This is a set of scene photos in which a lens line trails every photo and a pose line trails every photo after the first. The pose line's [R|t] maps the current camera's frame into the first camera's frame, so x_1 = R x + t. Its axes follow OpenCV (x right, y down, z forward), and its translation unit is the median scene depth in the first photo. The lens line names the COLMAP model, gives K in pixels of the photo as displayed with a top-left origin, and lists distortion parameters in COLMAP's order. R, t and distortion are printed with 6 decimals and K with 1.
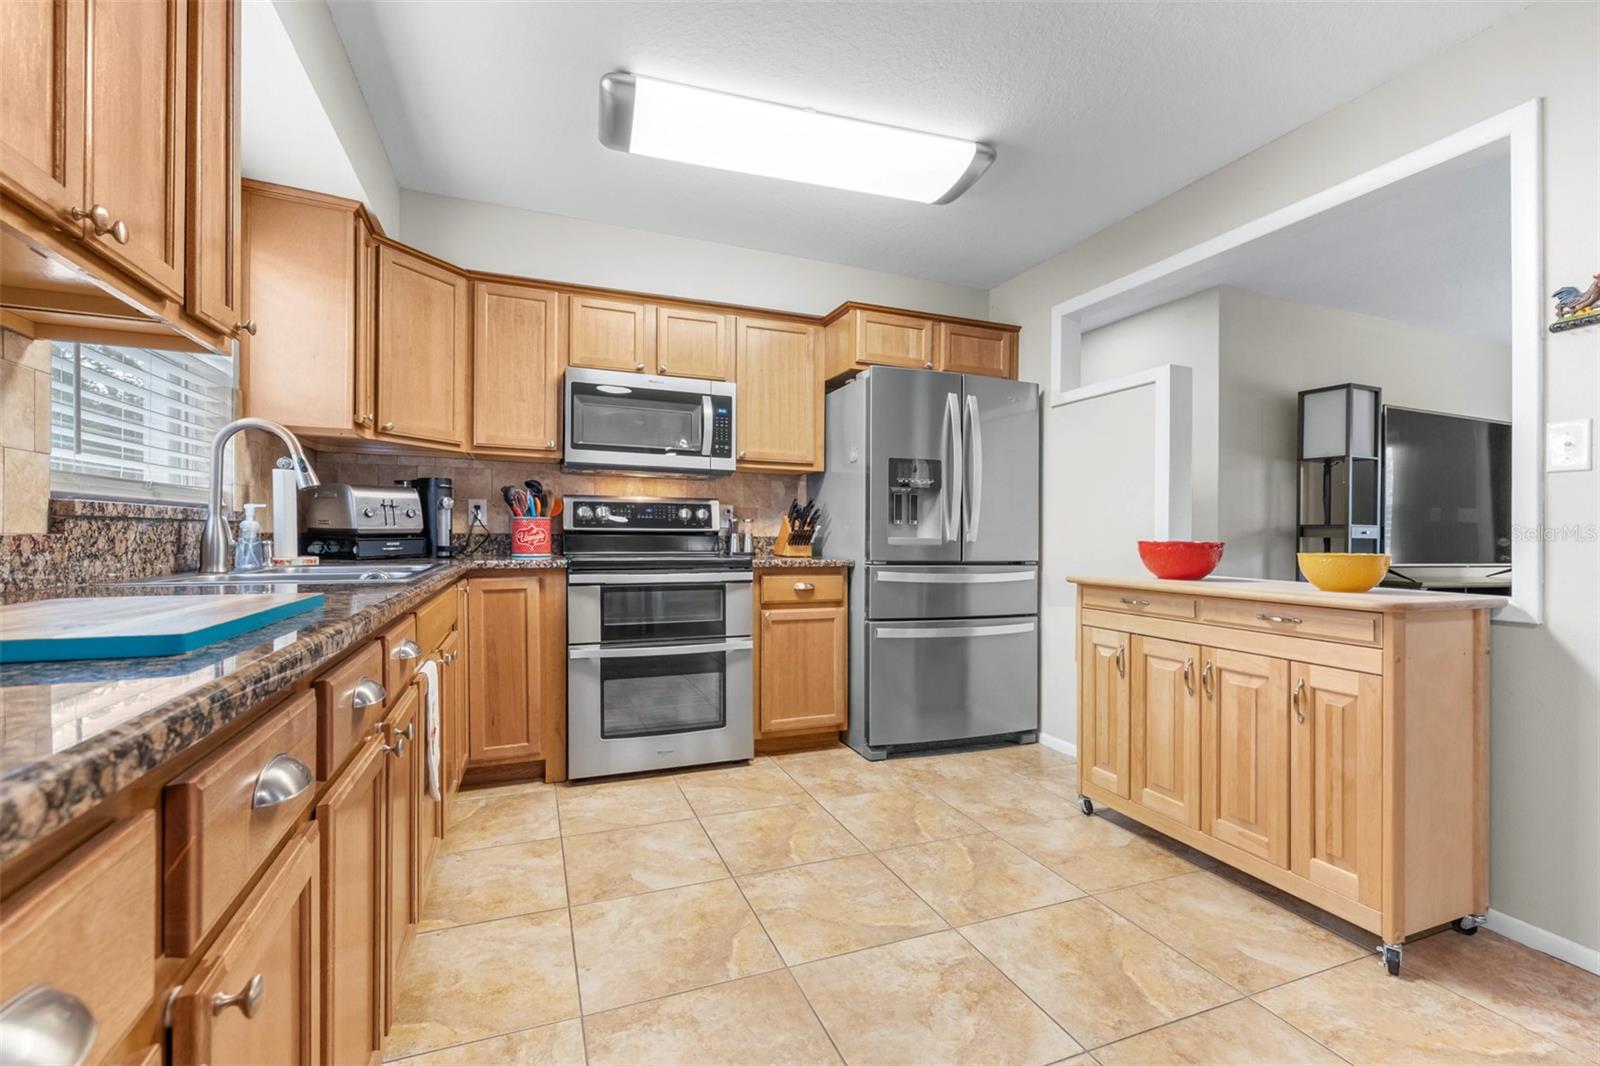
lens RADIAL K [[703.3, 0, 797.9], [0, 703.3, 508.4], [0, 0, 1]] dist [0.001016, 0.000138]
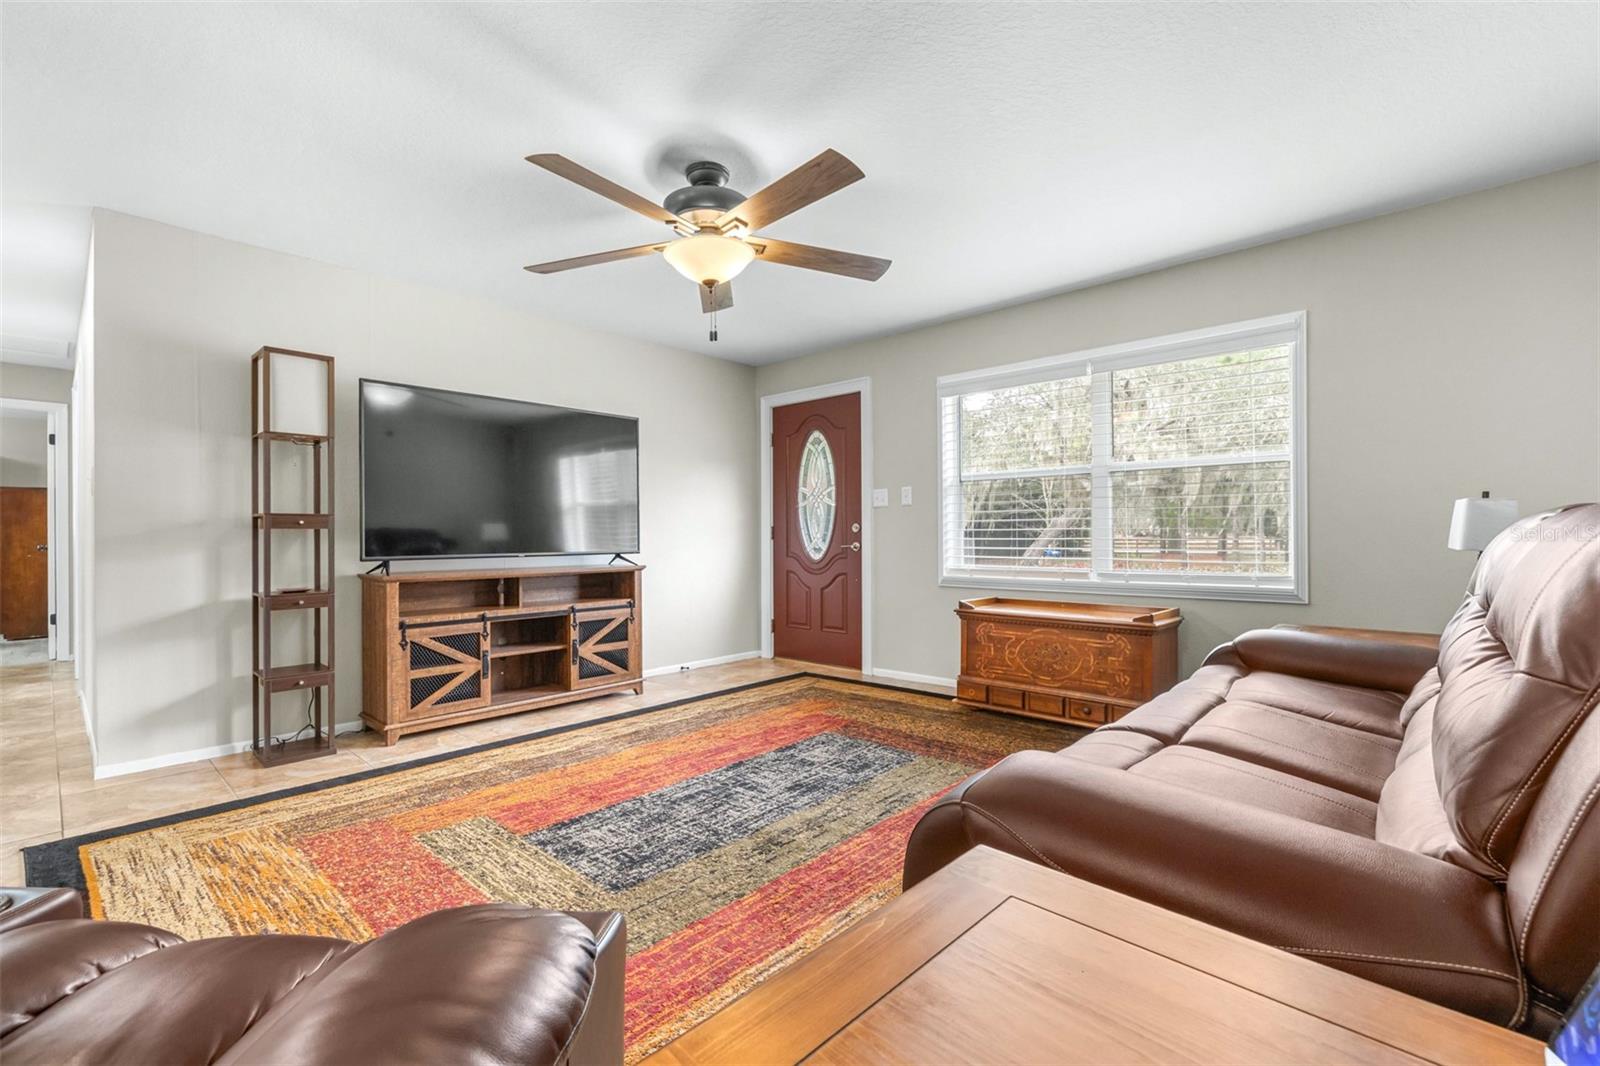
lens RADIAL K [[697.9, 0, 798.5], [0, 697.9, 516.0], [0, 0, 1]] dist [0.000127, 0.000032]
pose [[0.900750, -0.009798, 0.434228, 1.235387], [0.003905, 0.999888, 0.014462, 0.021265], [-0.434321, -0.011331, 0.900687, -0.044828]]
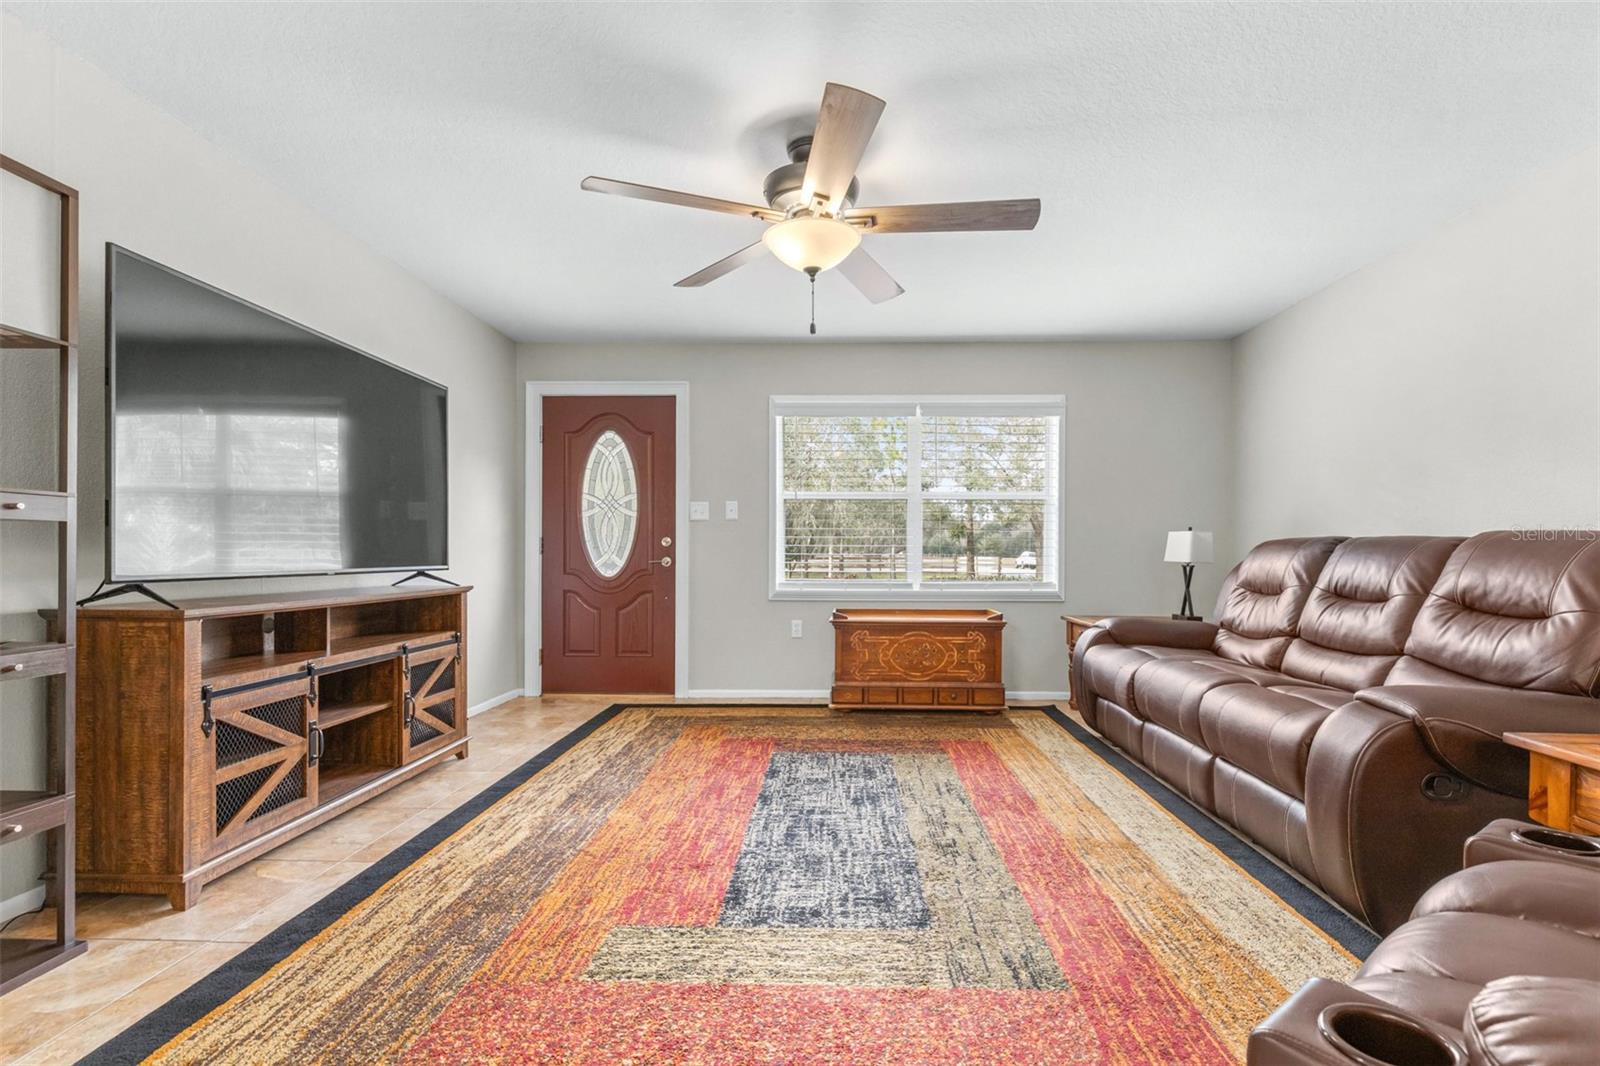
lens RADIAL K [[711.0, 0, 829.6], [0, 711.0, 541.1], [0, 0, 1]] dist [-0.001647, 0.000054]
pose [[0.388297, 0.001823, 0.921533, 0.754030], [-0.033837, 0.999352, 0.012280, 0.042094], [-0.920913, -0.035950, 0.388107, 0.470561]]
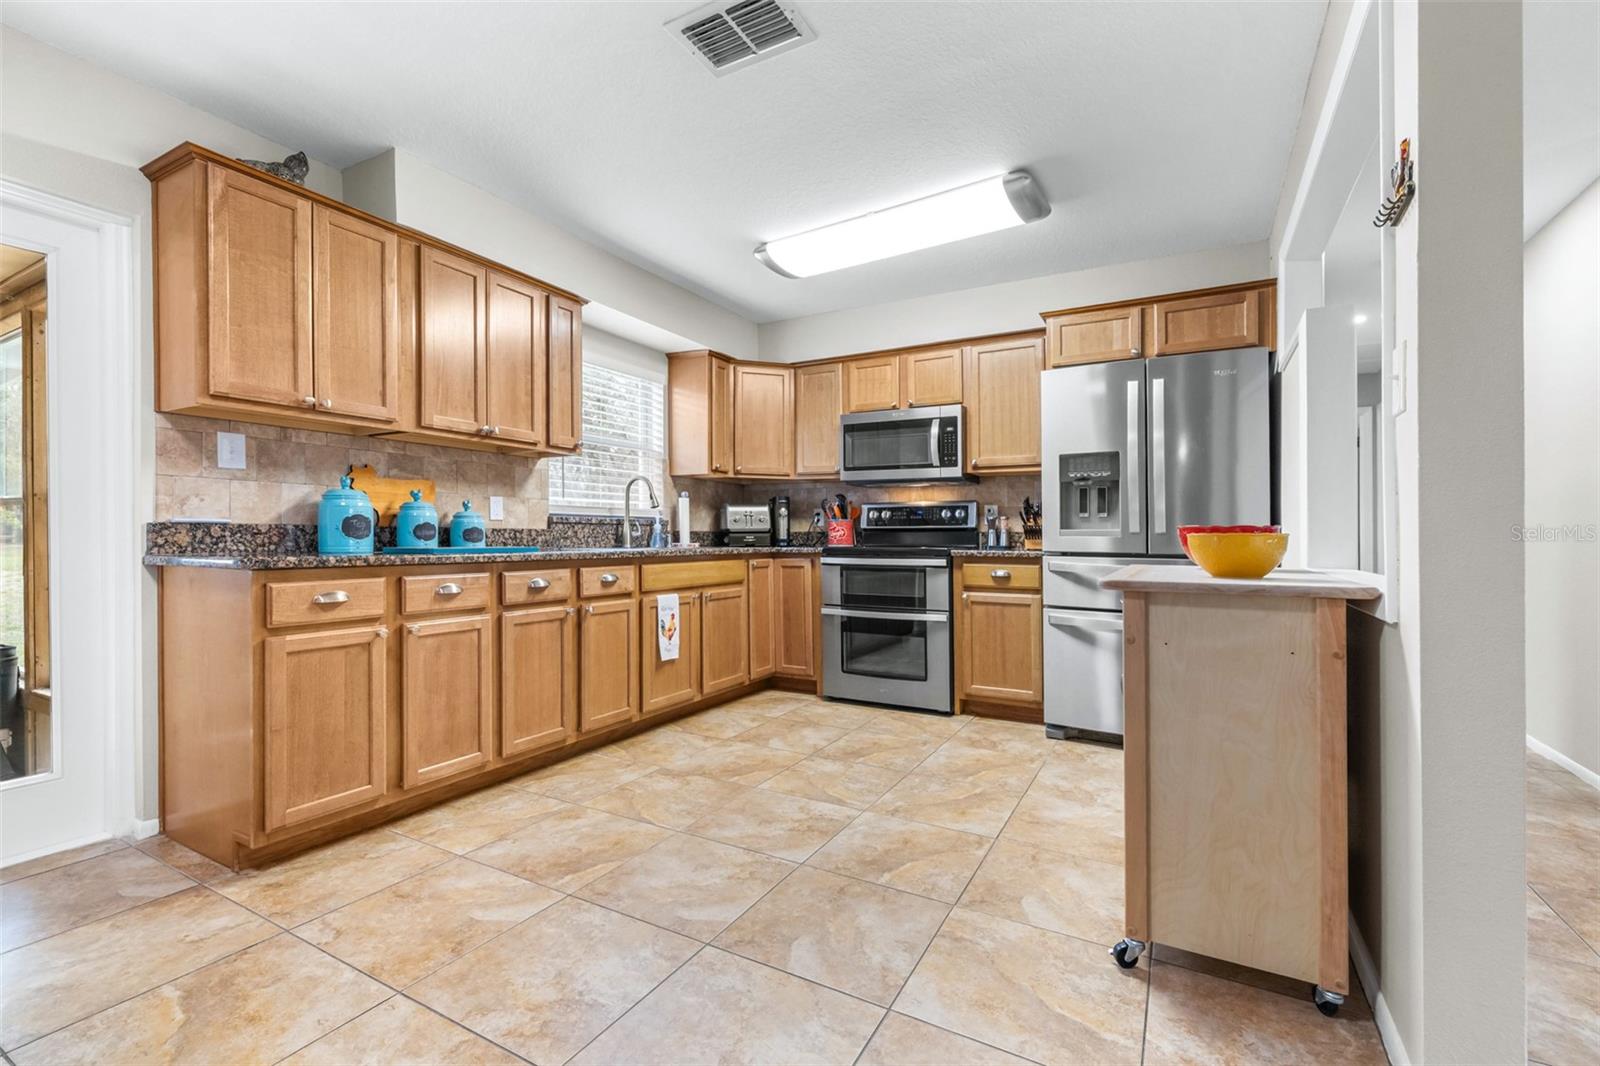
lens RADIAL K [[695.8, 0, 790.3], [0, 695.8, 512.9], [0, 0, 1]] dist [0.000795, 0.000029]
pose [[0.623351, -0.034259, -0.781191, 0.736402], [0.030273, 0.999348, -0.019670, 0.025286], [0.781356, -0.011388, 0.623982, 0.031126]]
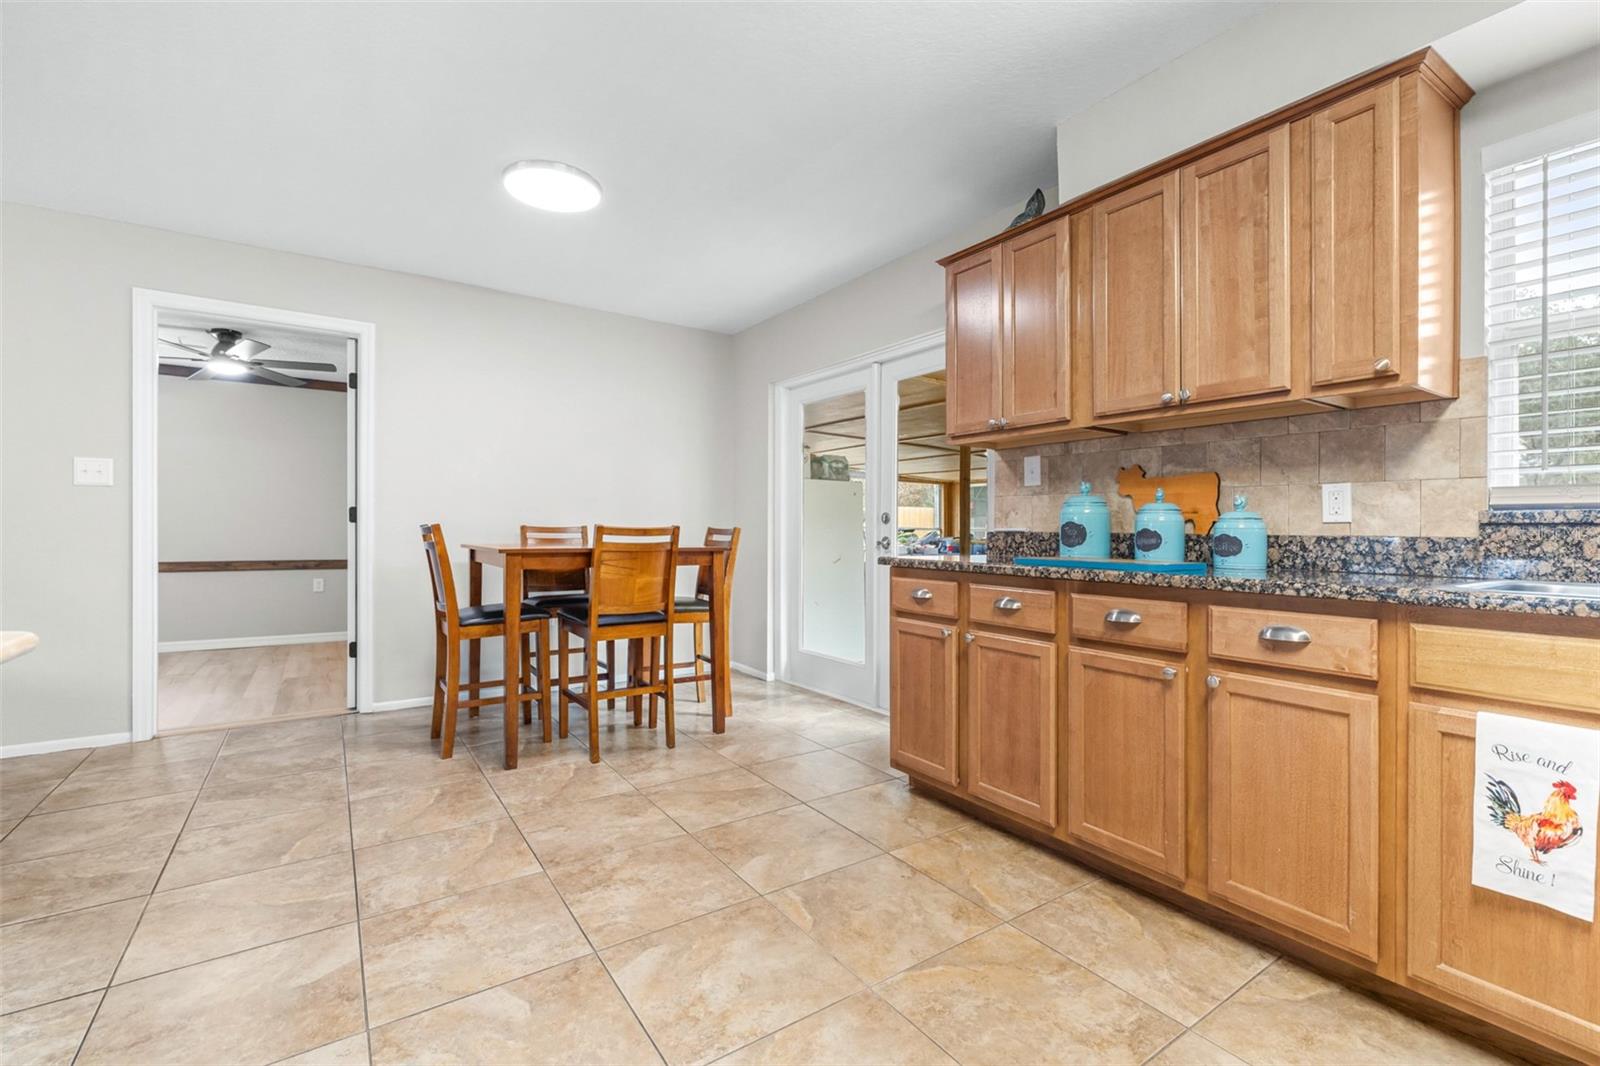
lens RADIAL K [[690.7, 0, 800.0], [0, 690.7, 533.0], [0, 0, 1]] dist [-0.000579, 0.000011]
pose [[-0.975000, -0.017298, -0.221529, 0.217420], [-0.010392, 0.999424, -0.032302, 0.038077], [0.221960, -0.029193, -0.974619, 0.906832]]
